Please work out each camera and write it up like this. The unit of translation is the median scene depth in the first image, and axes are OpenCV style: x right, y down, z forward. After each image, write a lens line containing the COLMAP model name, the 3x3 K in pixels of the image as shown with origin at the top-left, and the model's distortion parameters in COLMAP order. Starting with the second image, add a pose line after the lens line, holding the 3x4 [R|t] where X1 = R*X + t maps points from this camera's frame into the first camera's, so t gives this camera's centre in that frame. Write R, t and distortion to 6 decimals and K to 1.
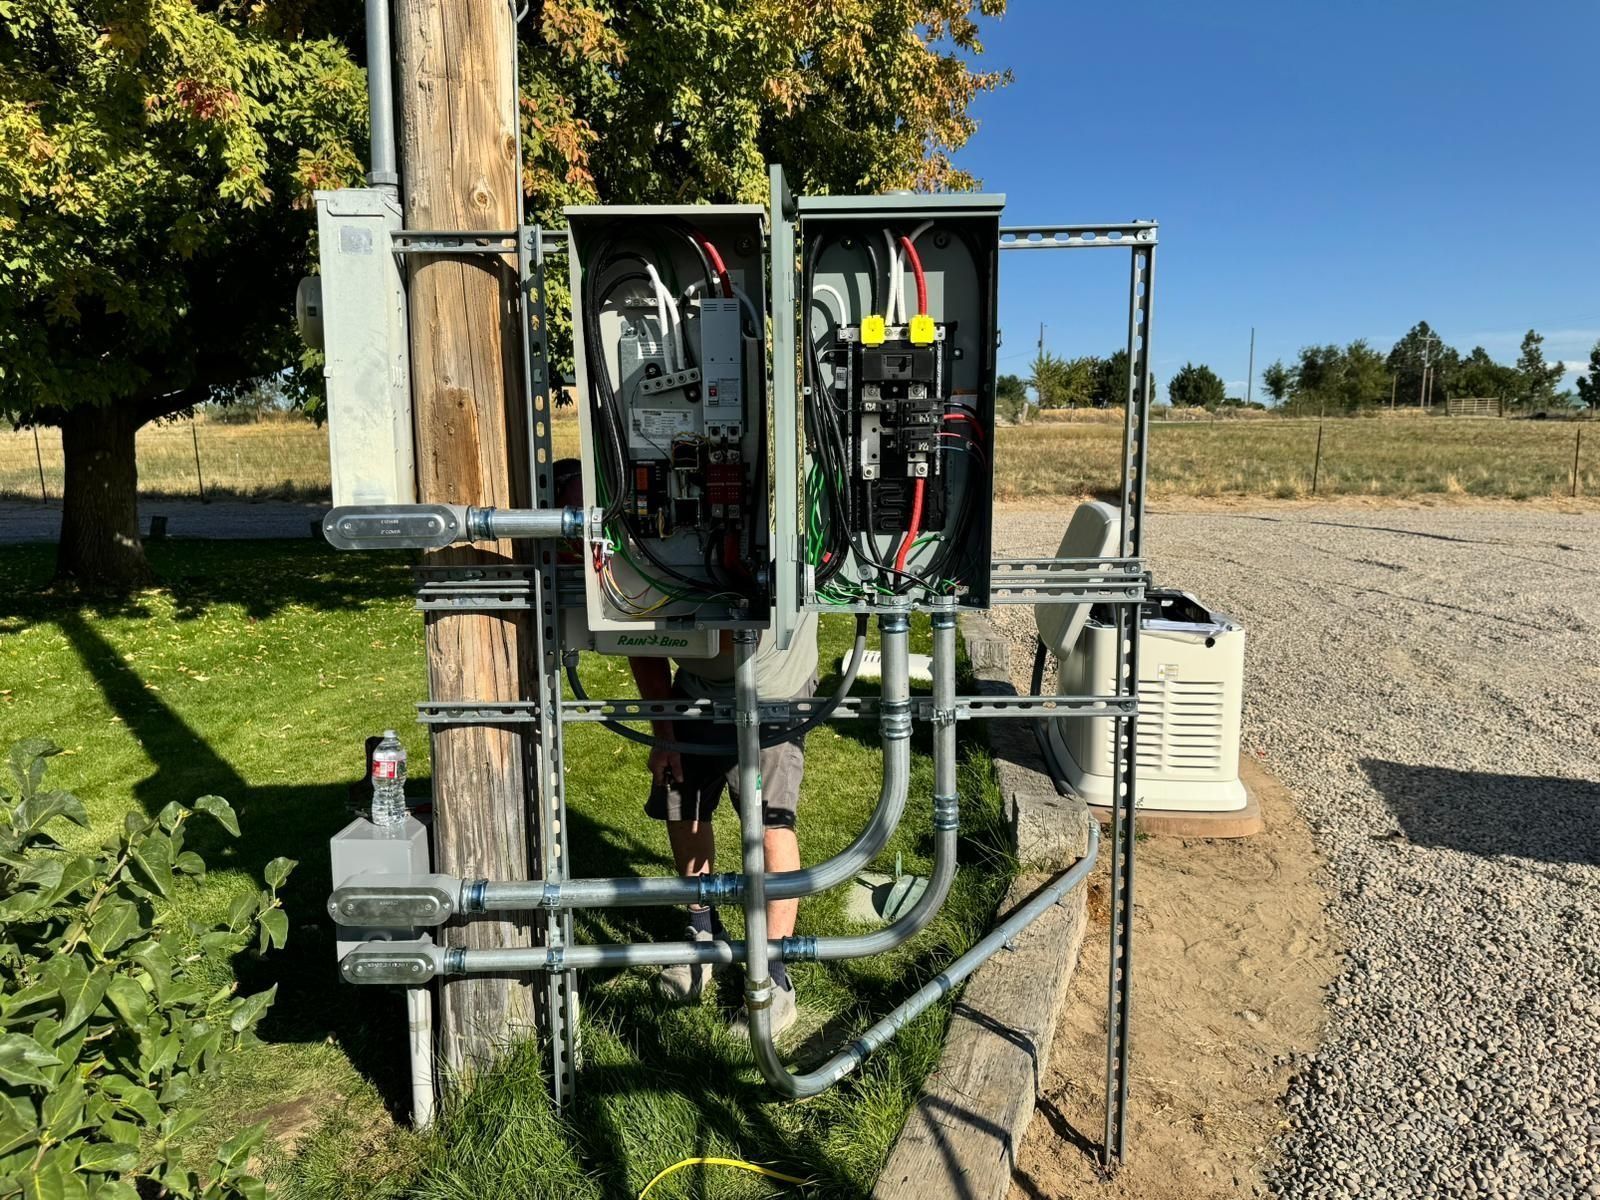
lens RADIAL K [[1143.3, 0, 801.6], [0, 1143.3, 591.5], [0, 0, 1]] dist [0.024749, -0.031443]
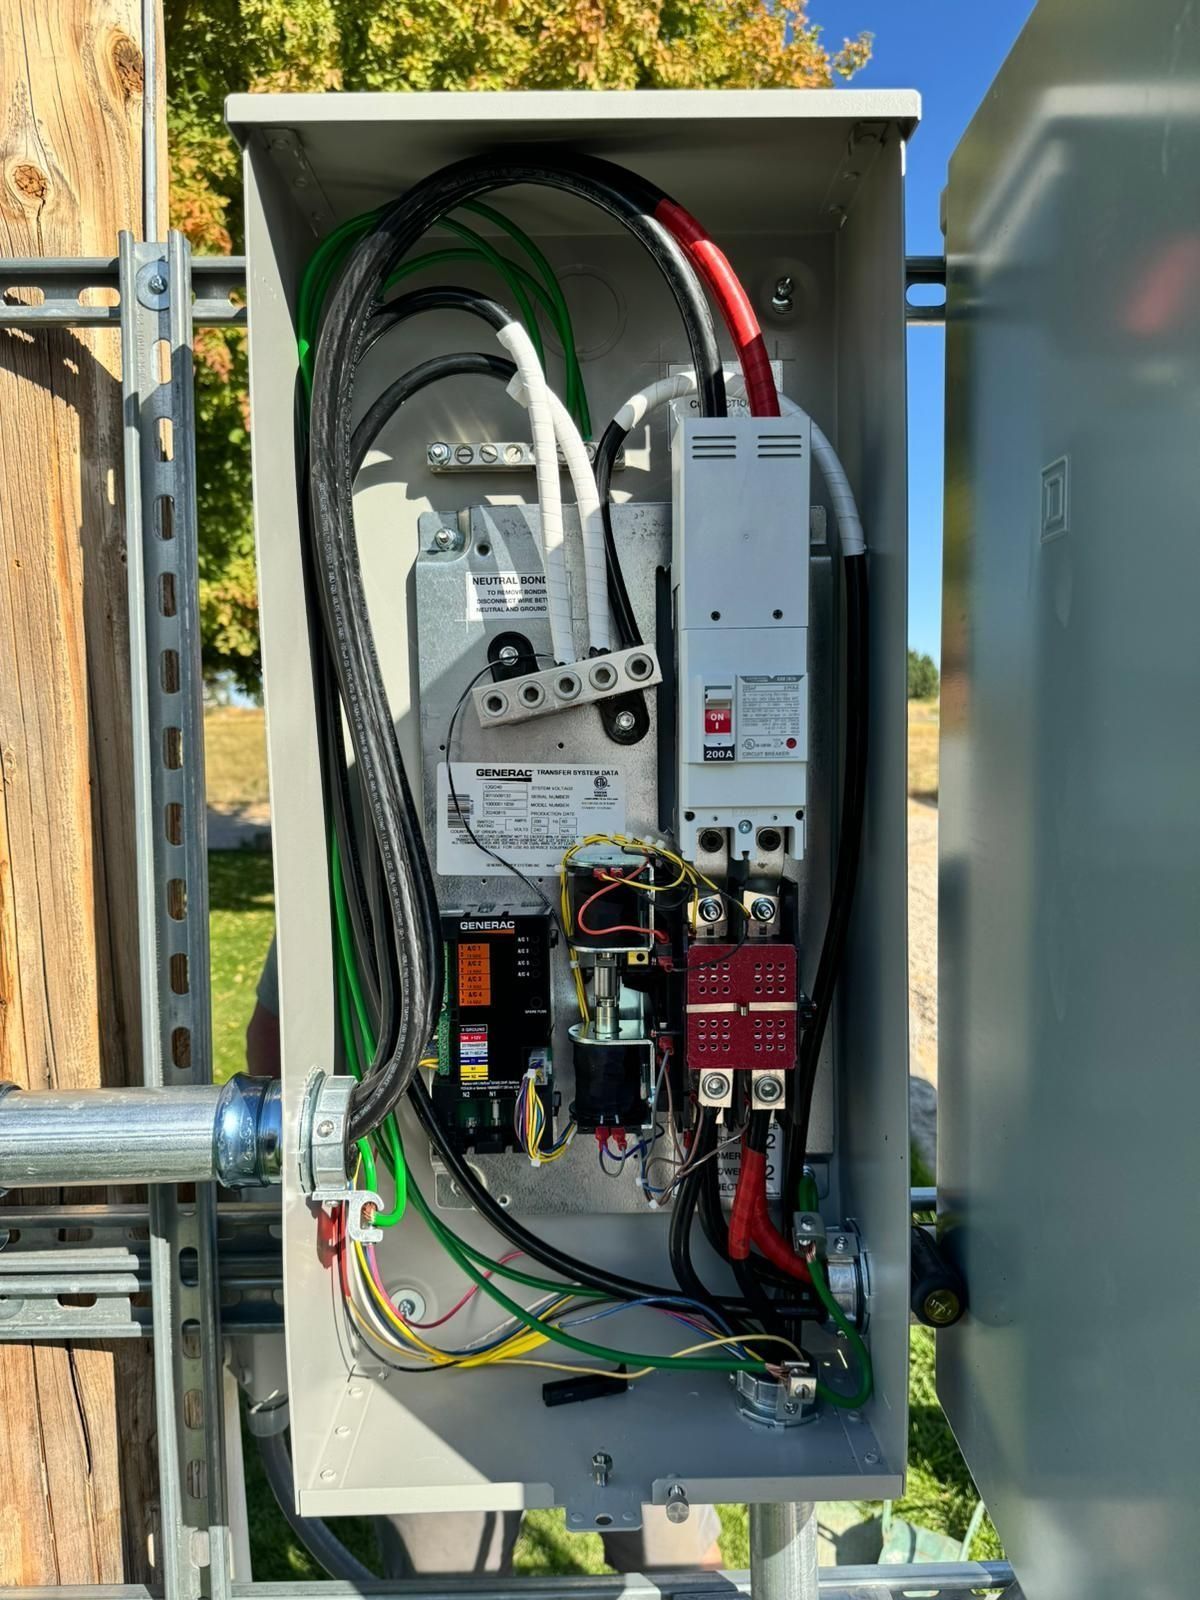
lens RADIAL K [[1365.6, 0, 696.0], [0, 1365.6, 798.3], [0, 0, 1]] dist [0.004613, 0.001456]
pose [[0.998884, -0.003079, 0.047135, -0.086222], [0.007987, 0.994514, -0.104299, -0.098814], [-0.046555, 0.104559, 0.993428, 0.548833]]
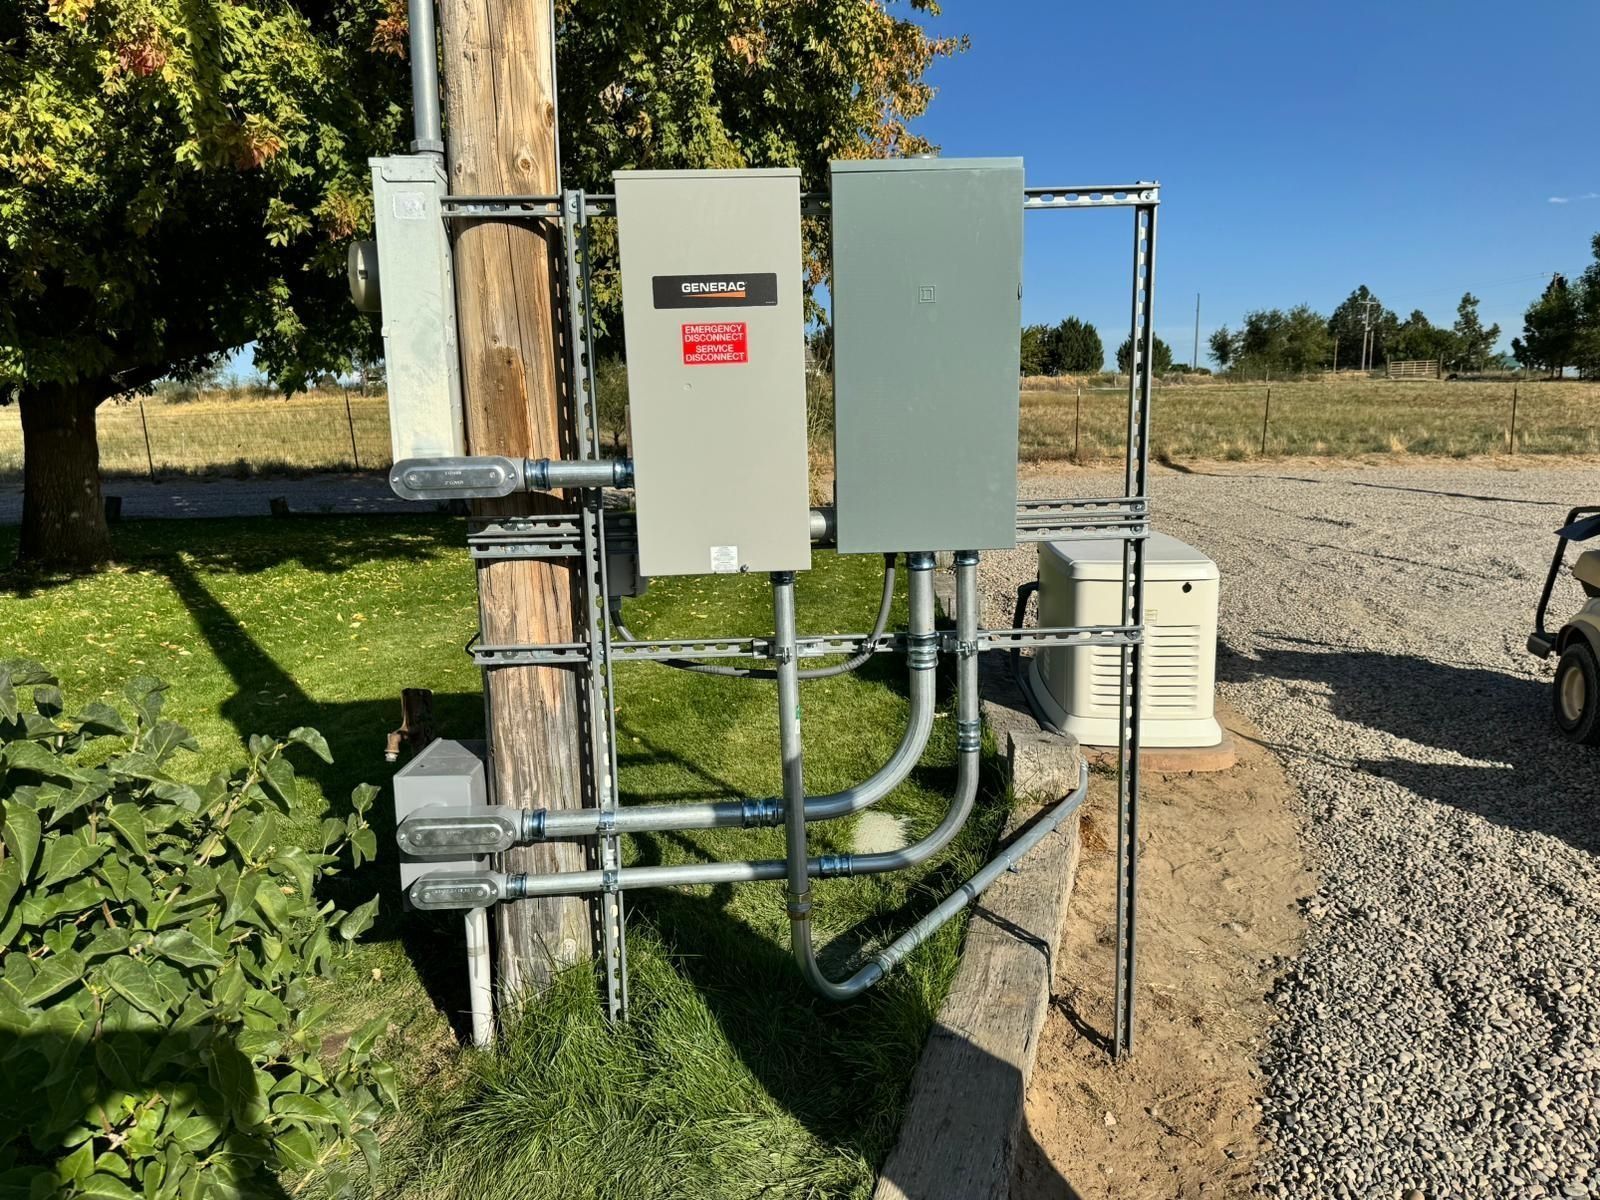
lens RADIAL K [[1140.3, 0, 800.0], [0, 1140.3, 600.0], [0, 0, 1]] dist [0.041885, -0.049332]
pose [[0.998972, -0.021175, 0.040085, -0.072939], [0.019929, 0.999314, 0.031224, 0.026740], [-0.040719, -0.030393, 0.998708, -0.068357]]
